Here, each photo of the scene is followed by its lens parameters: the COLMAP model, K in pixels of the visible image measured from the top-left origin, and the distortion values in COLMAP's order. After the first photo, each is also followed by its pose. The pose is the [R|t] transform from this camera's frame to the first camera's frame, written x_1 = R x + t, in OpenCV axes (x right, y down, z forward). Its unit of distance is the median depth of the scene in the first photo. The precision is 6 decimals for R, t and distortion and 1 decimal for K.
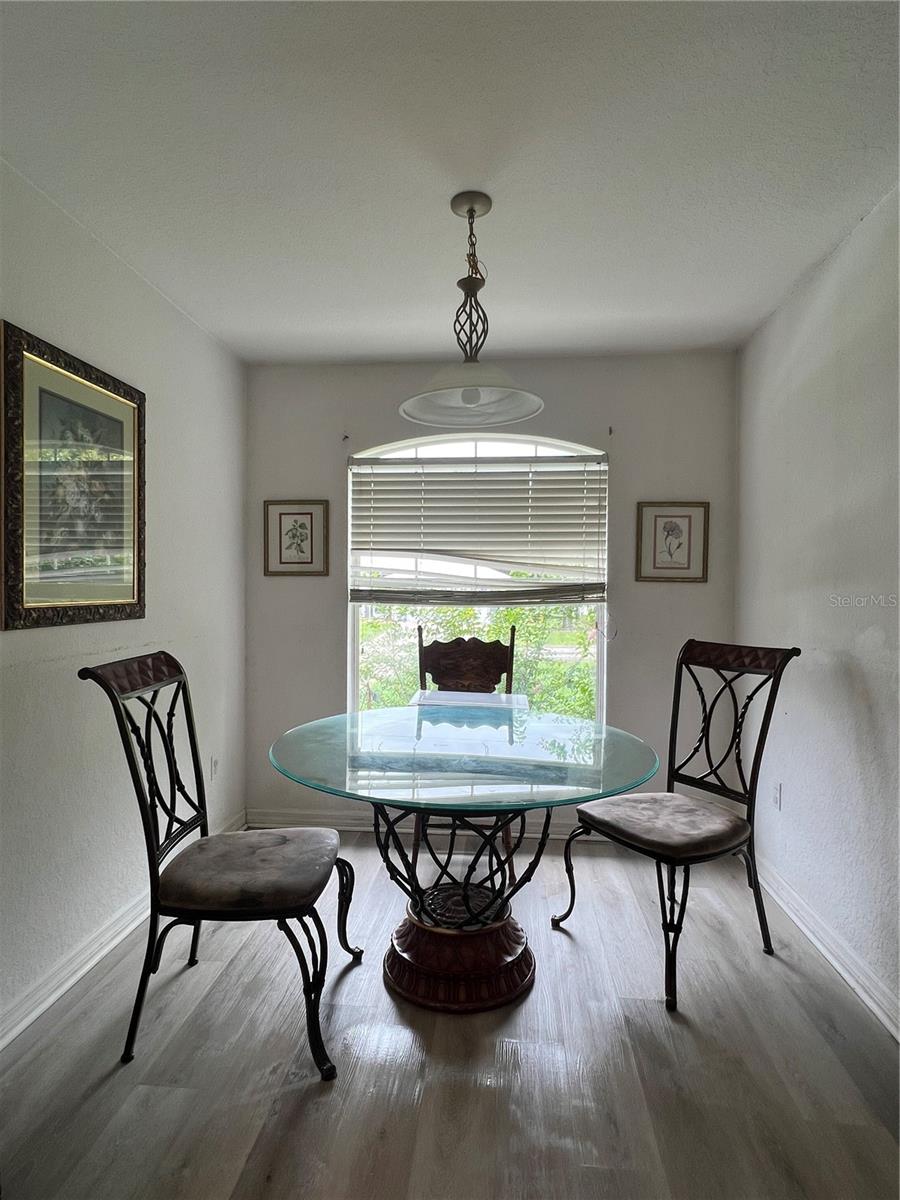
lens RADIAL K [[663.7, 0, 450.0], [0, 663.7, 598.4], [0, 0, 1]] dist [0.000780, 0.000019]
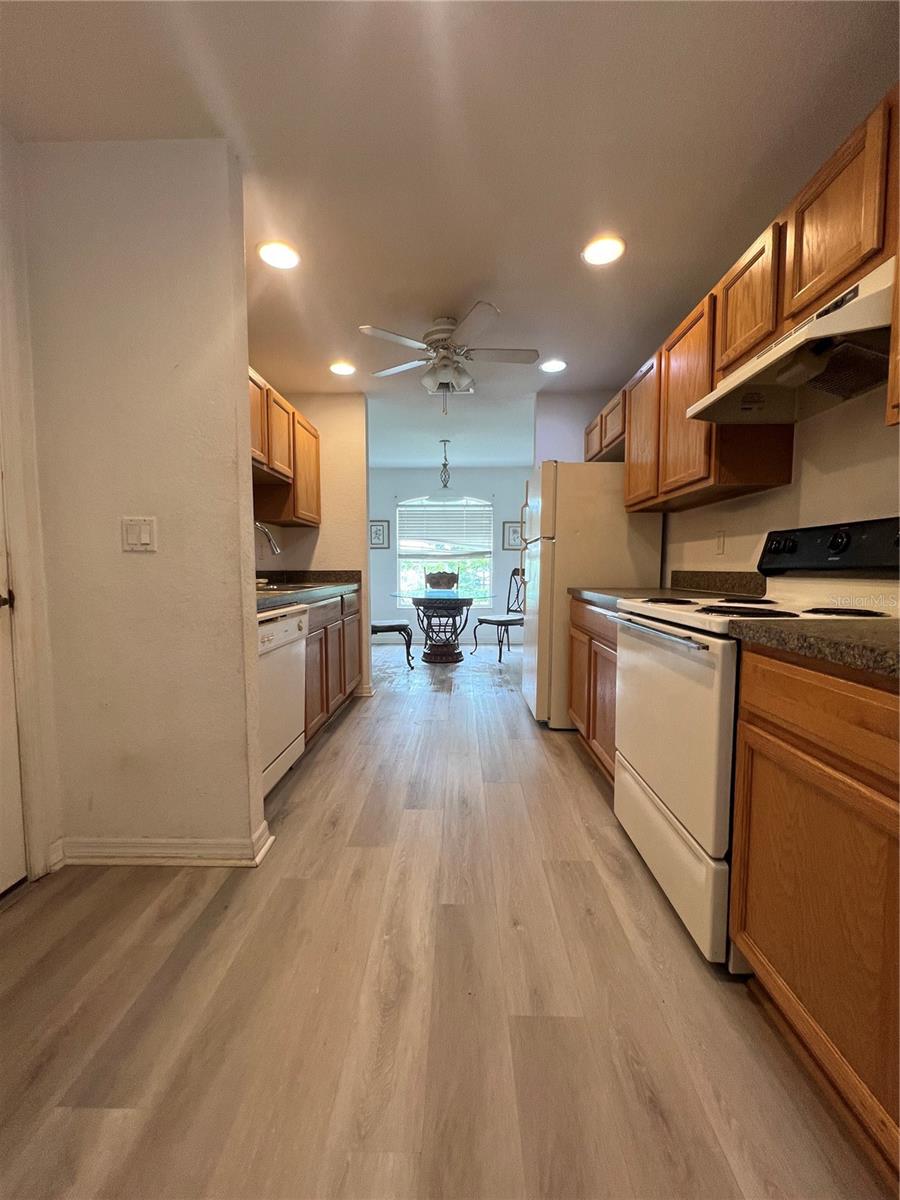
lens RADIAL K [[479.4, 0, 450.3], [0, 479.4, 600.2], [0, 0, 1]] dist [0.000254, 0.000020]
pose [[0.997930, -0.009276, 0.063637, -0.068021], [0.005872, 0.998552, 0.053479, 0.073516], [-0.064041, -0.052994, 0.996539, -0.987891]]
